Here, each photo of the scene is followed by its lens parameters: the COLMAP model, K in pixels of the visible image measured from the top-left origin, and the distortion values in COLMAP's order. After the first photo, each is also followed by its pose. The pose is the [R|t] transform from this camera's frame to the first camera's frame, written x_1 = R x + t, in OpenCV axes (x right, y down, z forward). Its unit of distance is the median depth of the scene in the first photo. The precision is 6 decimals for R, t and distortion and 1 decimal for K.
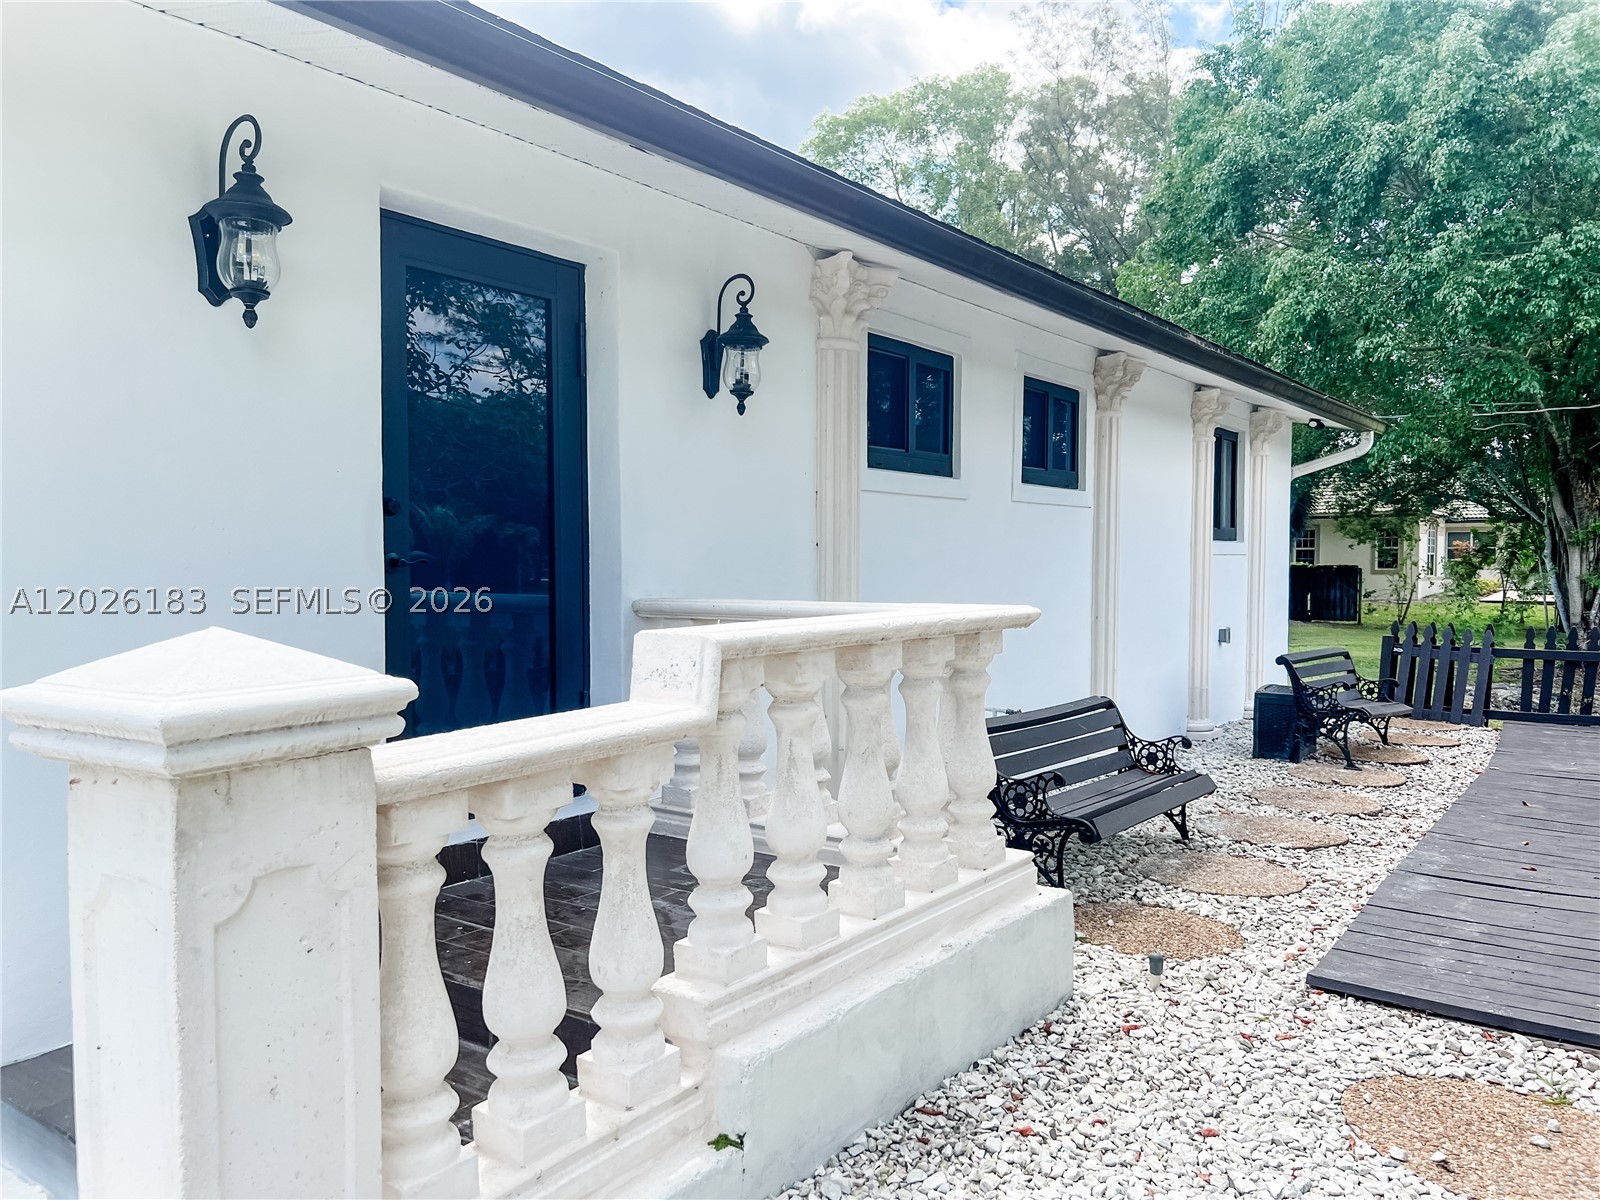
lens RADIAL K [[1192.4, 0, 801.2], [0, 1192.4, 603.1], [0, 0, 1]] dist [0.047829, -0.056689]
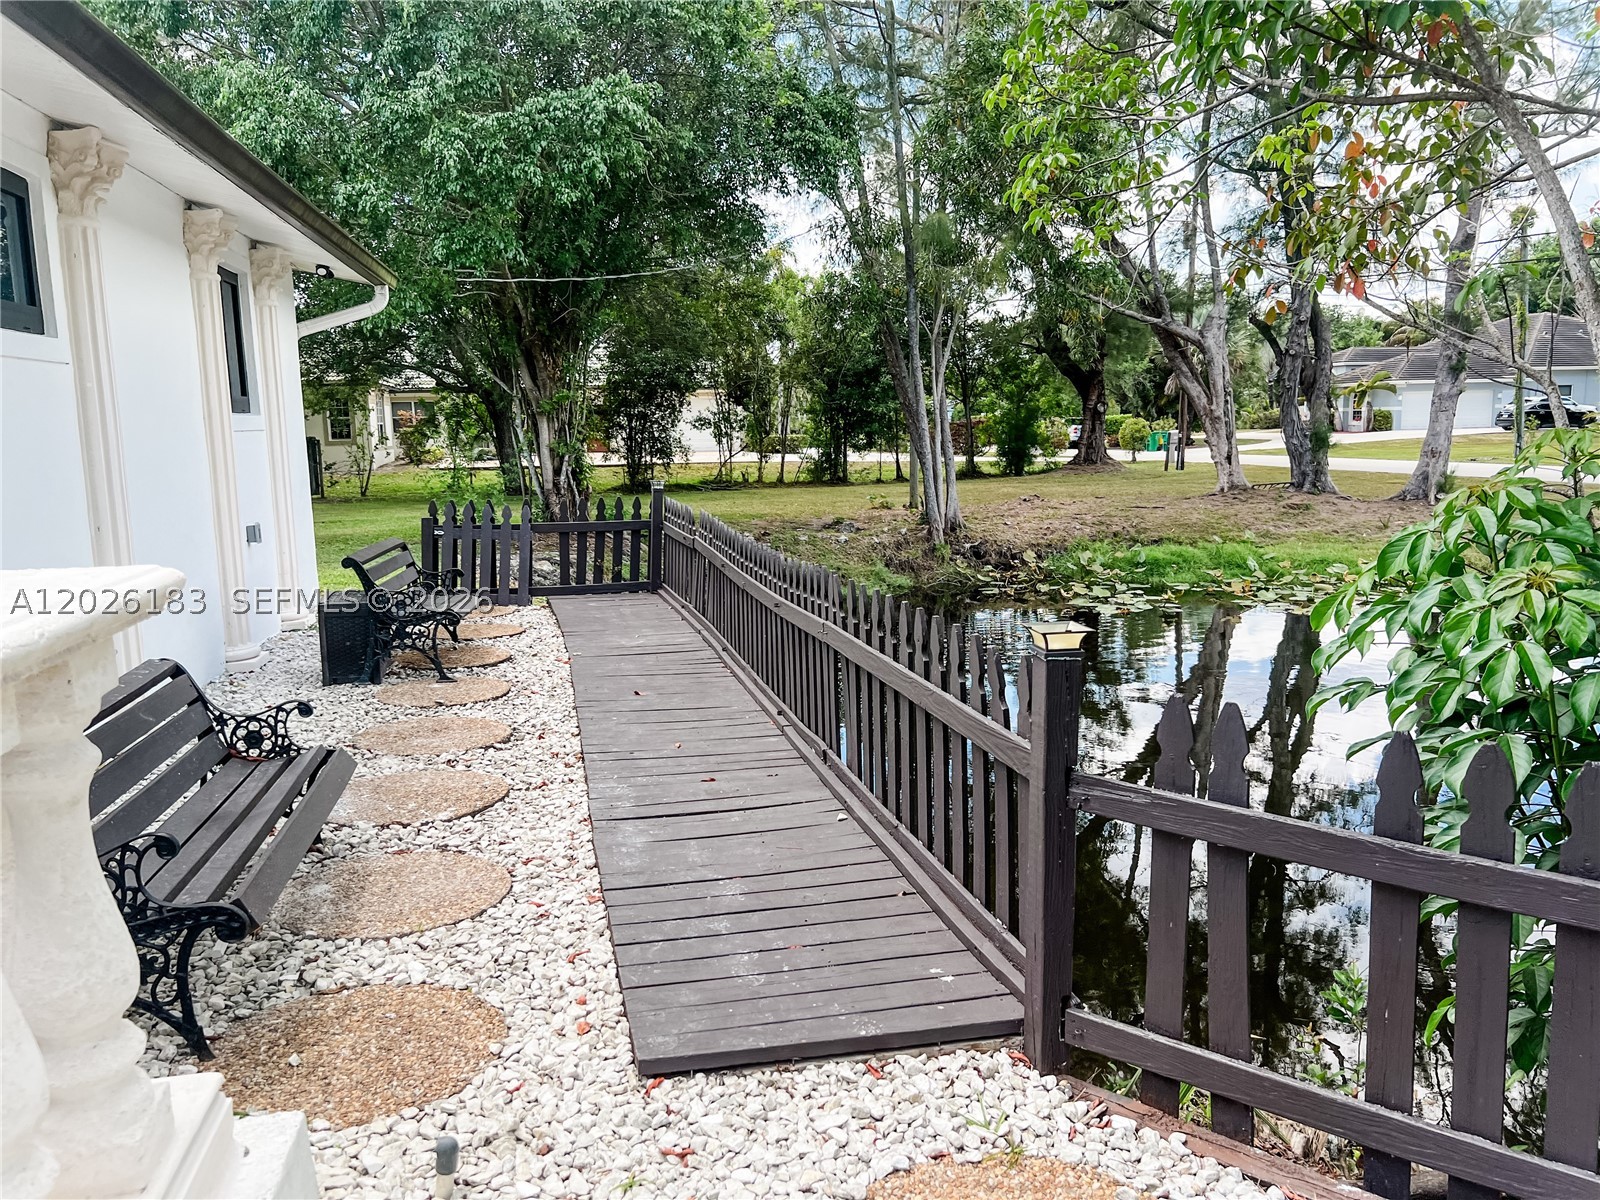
lens RADIAL K [[1192.4, 0, 801.2], [0, 1192.4, 603.1], [0, 0, 1]] dist [0.047829, -0.056689]
pose [[0.669818, -0.124031, 0.732093, 0.008832], [0.045097, 0.990925, 0.126621, -0.014498], [-0.741154, -0.051798, 0.669333, 0.242083]]
